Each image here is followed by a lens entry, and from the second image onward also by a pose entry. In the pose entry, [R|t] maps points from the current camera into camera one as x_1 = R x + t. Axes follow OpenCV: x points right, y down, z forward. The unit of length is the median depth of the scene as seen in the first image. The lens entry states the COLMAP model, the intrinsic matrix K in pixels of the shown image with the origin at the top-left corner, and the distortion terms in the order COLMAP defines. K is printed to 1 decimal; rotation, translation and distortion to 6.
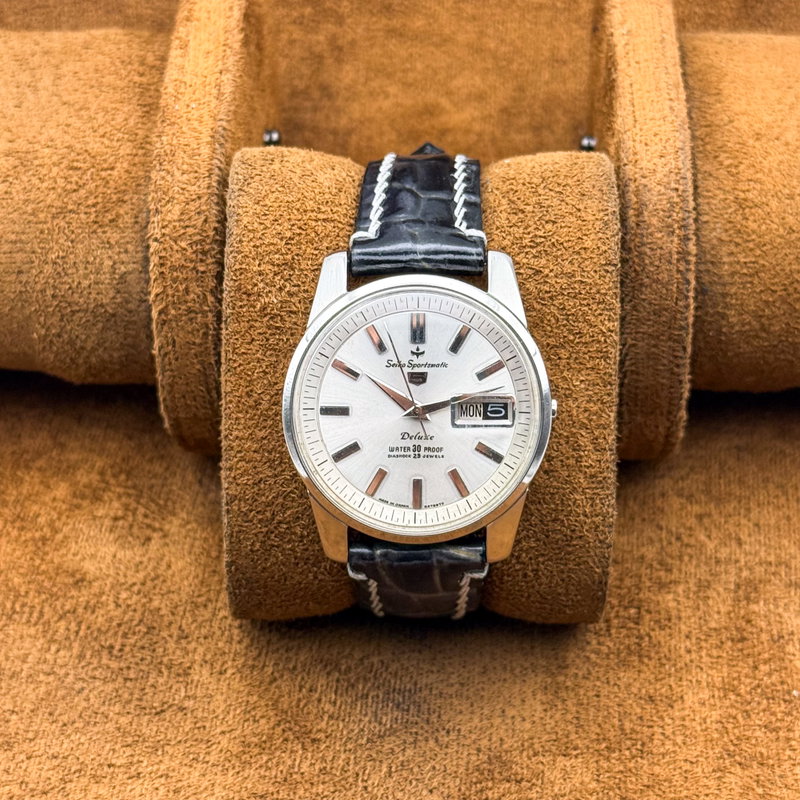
lens RADIAL K [[2013.9, 0, 407.8], [0, 2013.9, 397.4], [0, 0, 1]] dist [0.104571, 0.000000]
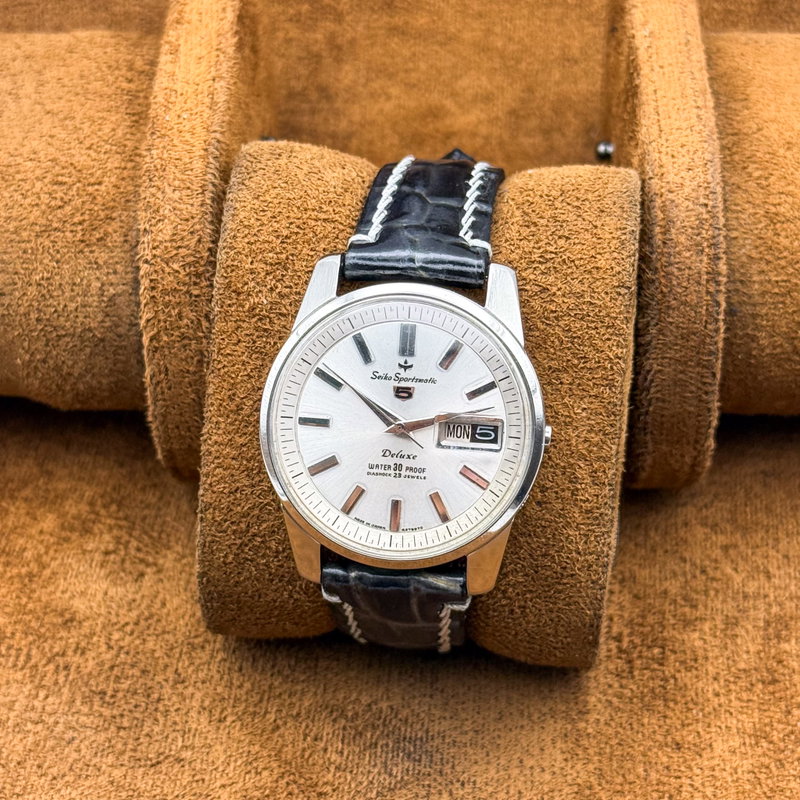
lens RADIAL K [[2013.9, 0, 399.6], [0, 2013.9, 405.2], [0, 0, 1]] dist [0.104571, 0.000000]
pose [[0.994192, 0.070873, -0.080995, 0.077021], [-0.071650, 0.997407, -0.006722, 0.002594], [0.080308, 0.012486, 0.996692, 0.060559]]
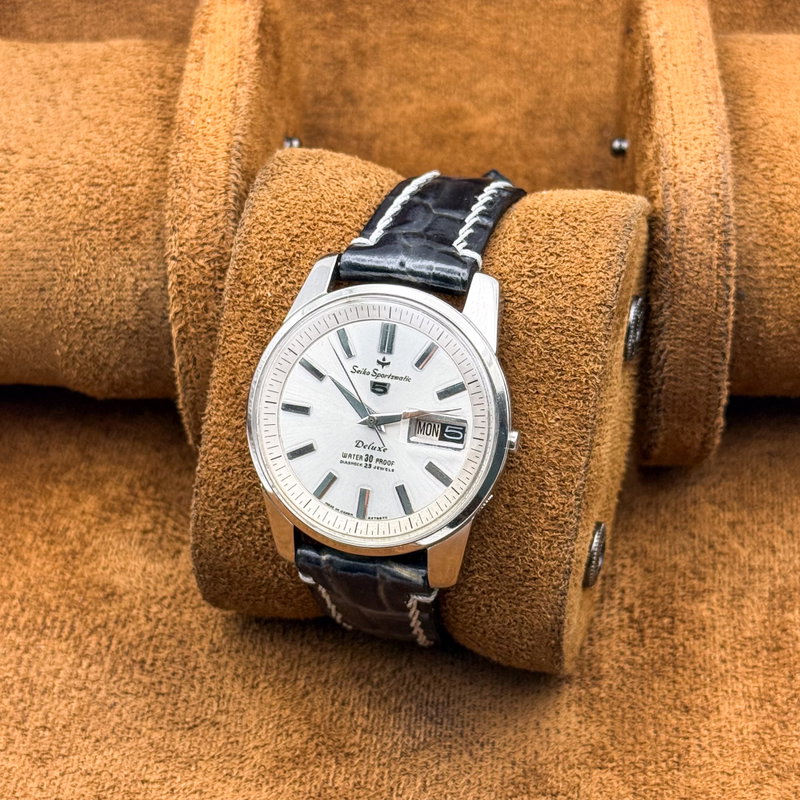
lens RADIAL K [[2013.9, 0, 394.5], [0, 2013.9, 398.2], [0, 0, 1]] dist [0.104571, 0.000000]
pose [[0.961676, 0.149318, -0.229965, 0.233001], [-0.157925, 0.987261, -0.019380, 0.012967], [0.224142, 0.054955, 0.973006, 0.035775]]
